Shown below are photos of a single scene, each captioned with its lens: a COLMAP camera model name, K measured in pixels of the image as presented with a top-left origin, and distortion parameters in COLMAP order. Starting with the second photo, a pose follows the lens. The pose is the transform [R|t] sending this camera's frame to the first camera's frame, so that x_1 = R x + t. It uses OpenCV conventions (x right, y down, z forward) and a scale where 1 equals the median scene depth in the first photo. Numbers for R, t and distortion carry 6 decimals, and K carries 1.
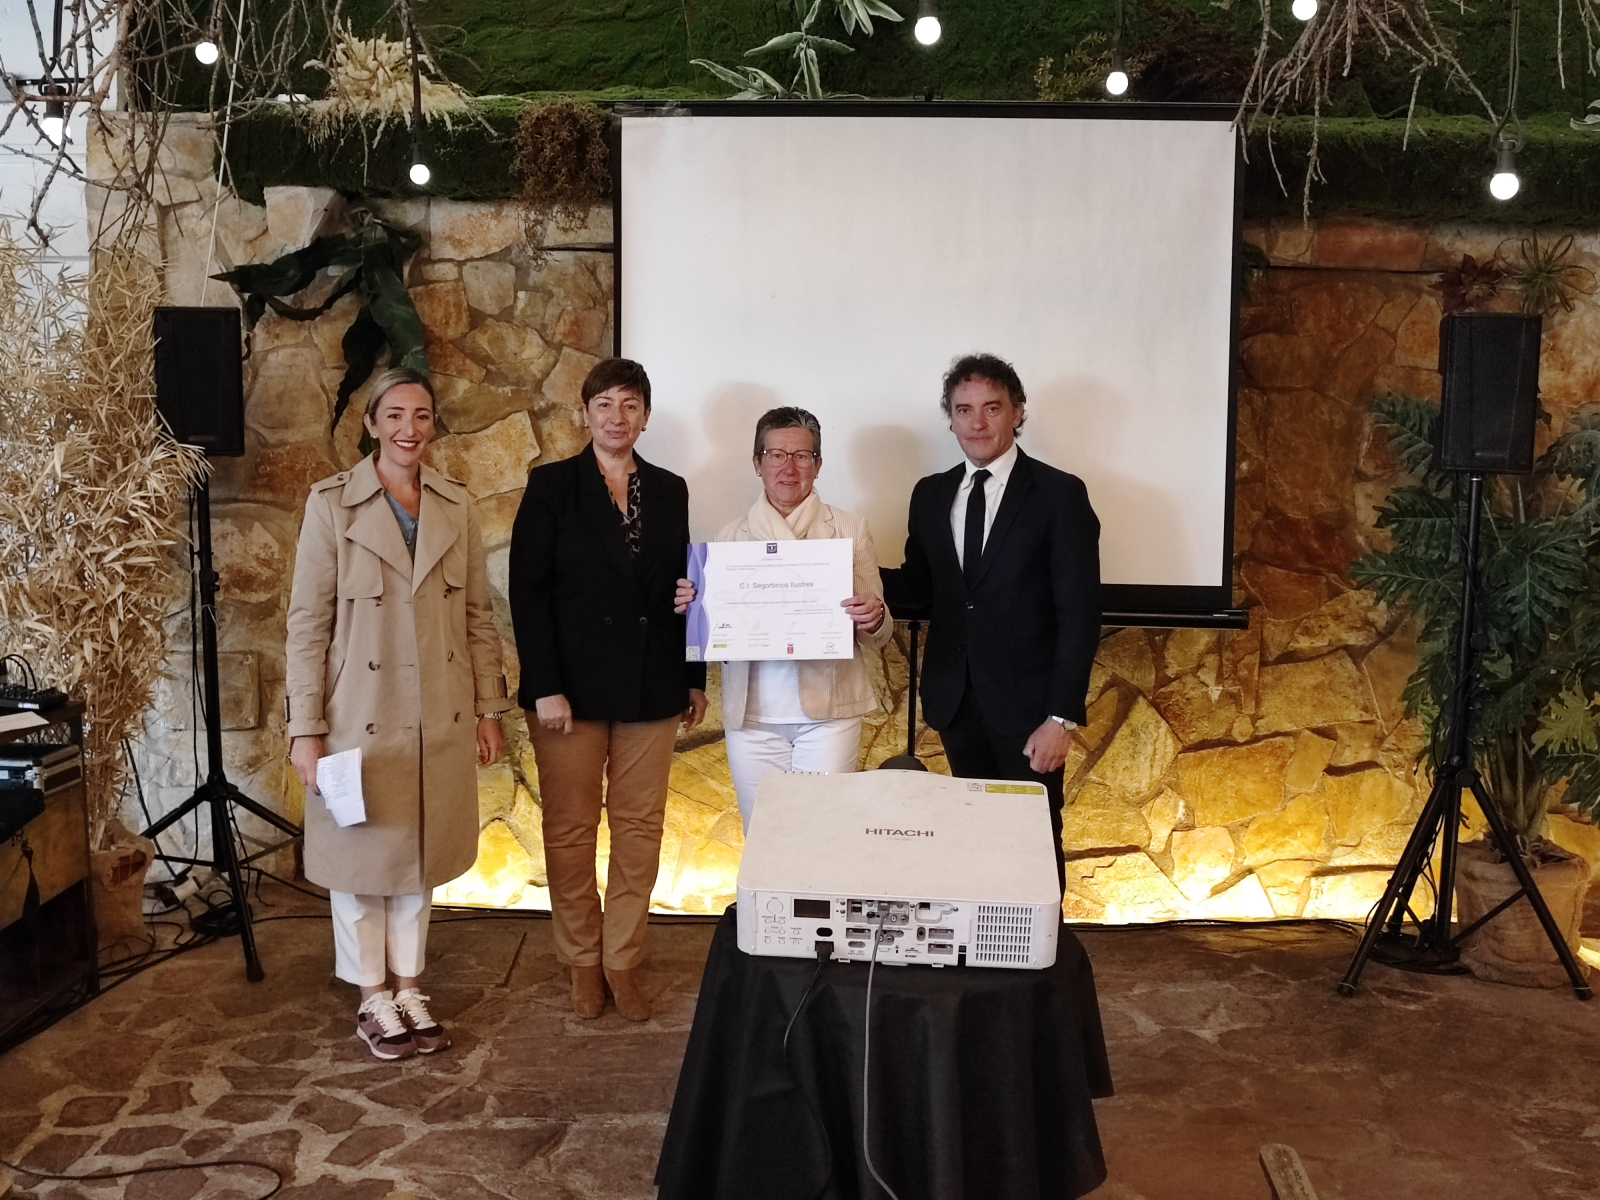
lens RADIAL K [[1578.7, 0, 791.9], [0, 1578.7, 593.7], [0, 0, 1]] dist [-0.065433, -0.004931]
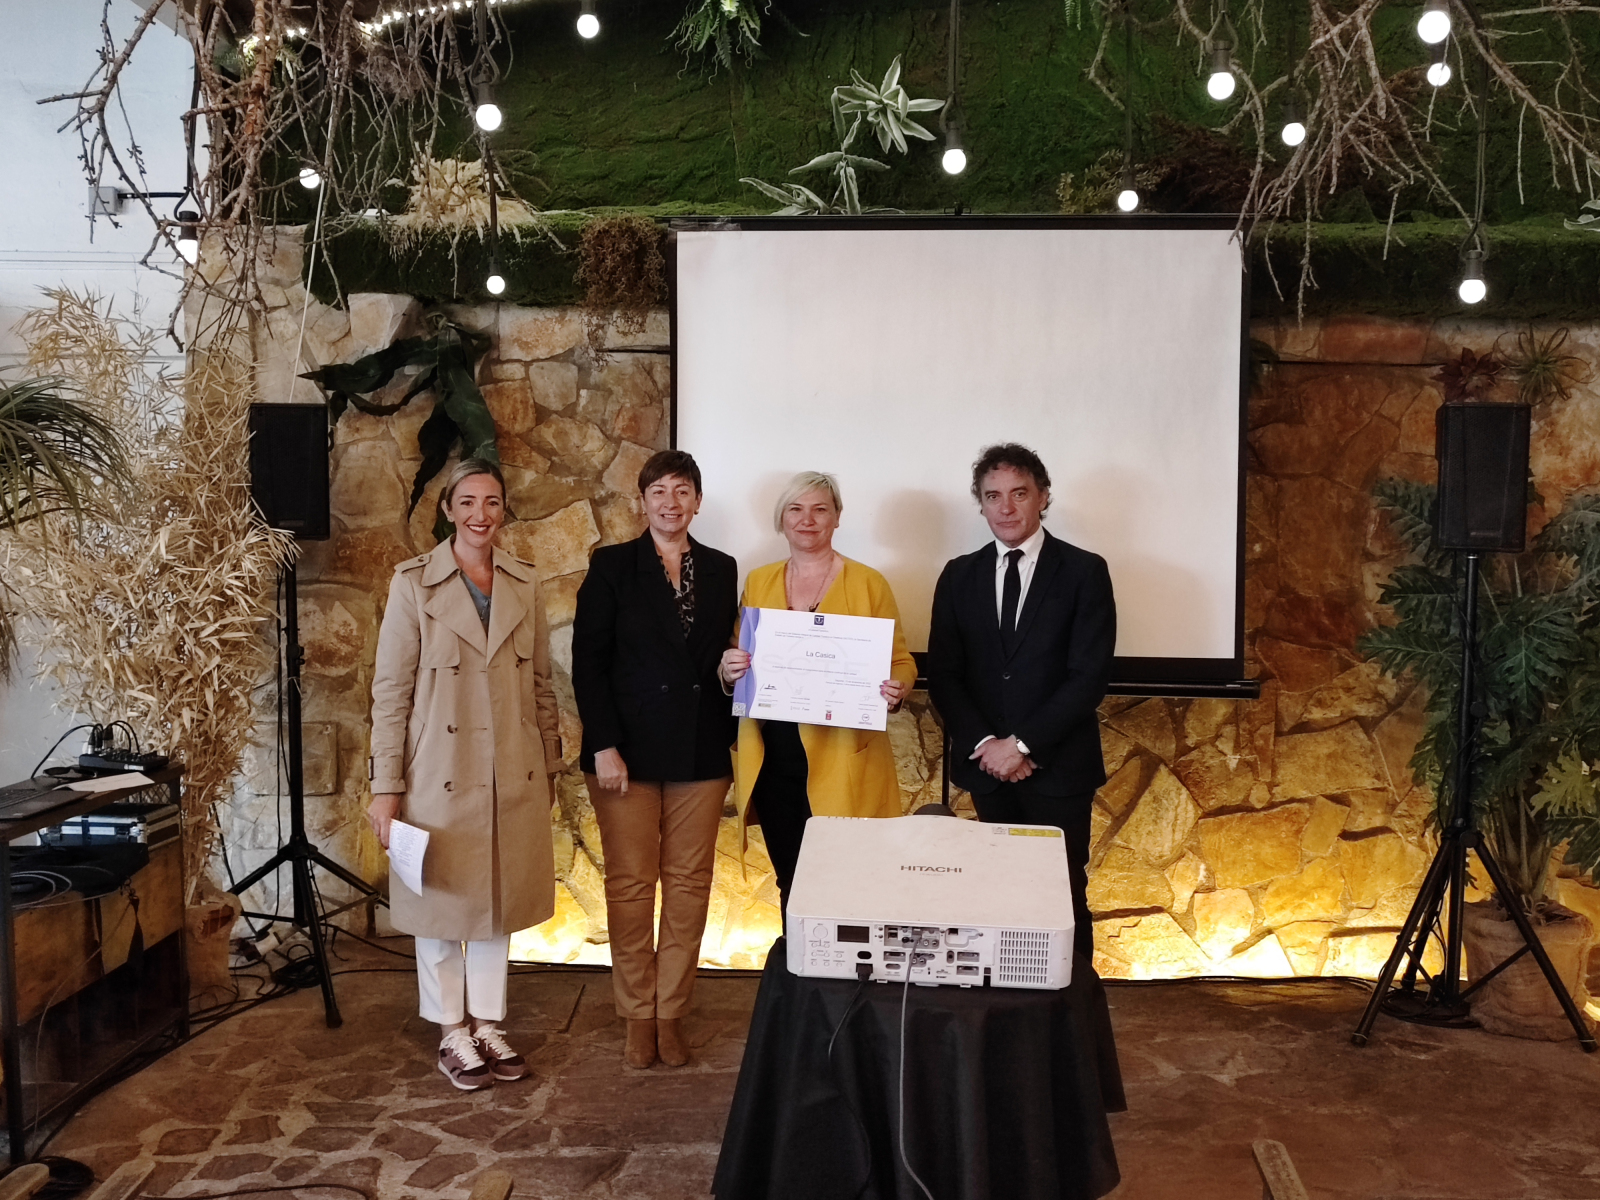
lens RADIAL K [[1559.7, 0, 789.1], [0, 1559.7, 599.0], [0, 0, 1]] dist [-0.023491, -0.027218]
pose [[0.999632, -0.001876, -0.027066, -0.001344], [0.000444, 0.998604, -0.052824, 0.009573], [0.027127, 0.052792, 0.998237, -0.065517]]
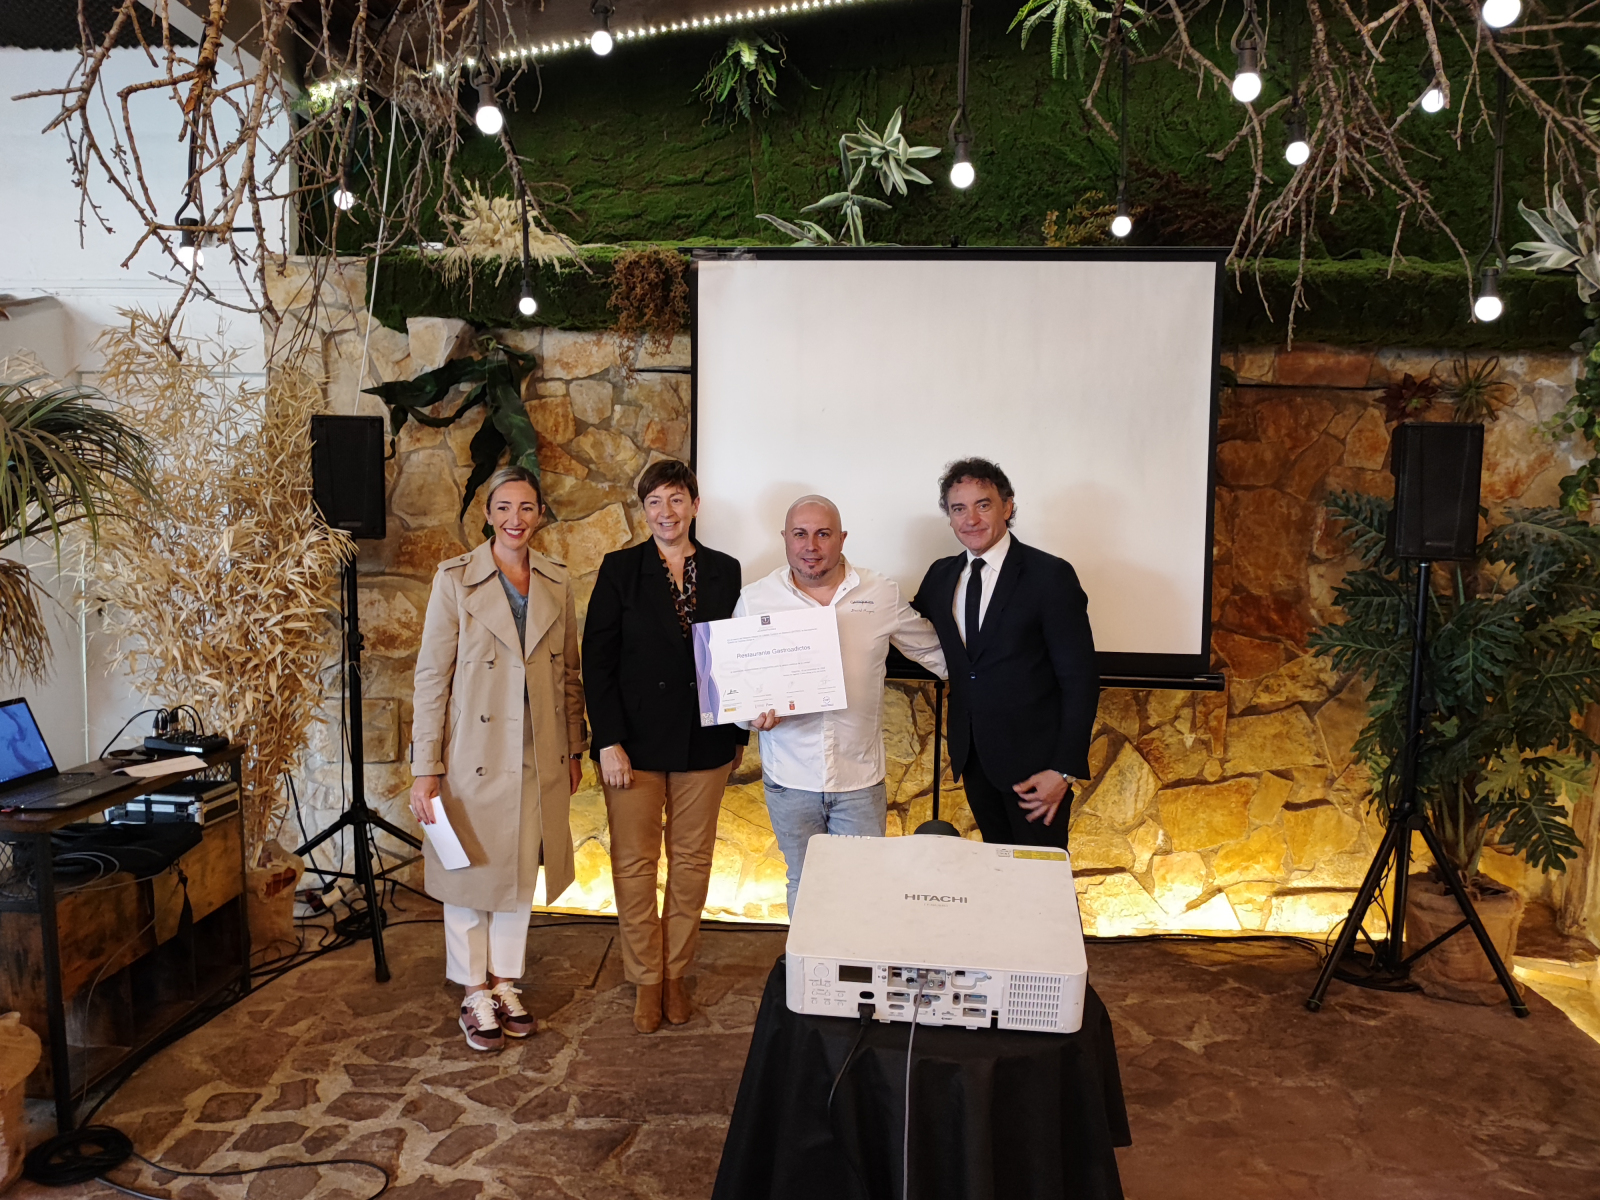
lens RADIAL K [[1186.5, 0, 799.4], [0, 1186.5, 600.3], [0, 0, 1]] dist [0.002293, -0.058754]
pose [[0.999521, 0.006889, -0.030188, -0.001478], [-0.007720, 0.999591, -0.027523, -0.016889], [0.029986, 0.027743, 0.999165, 0.089310]]
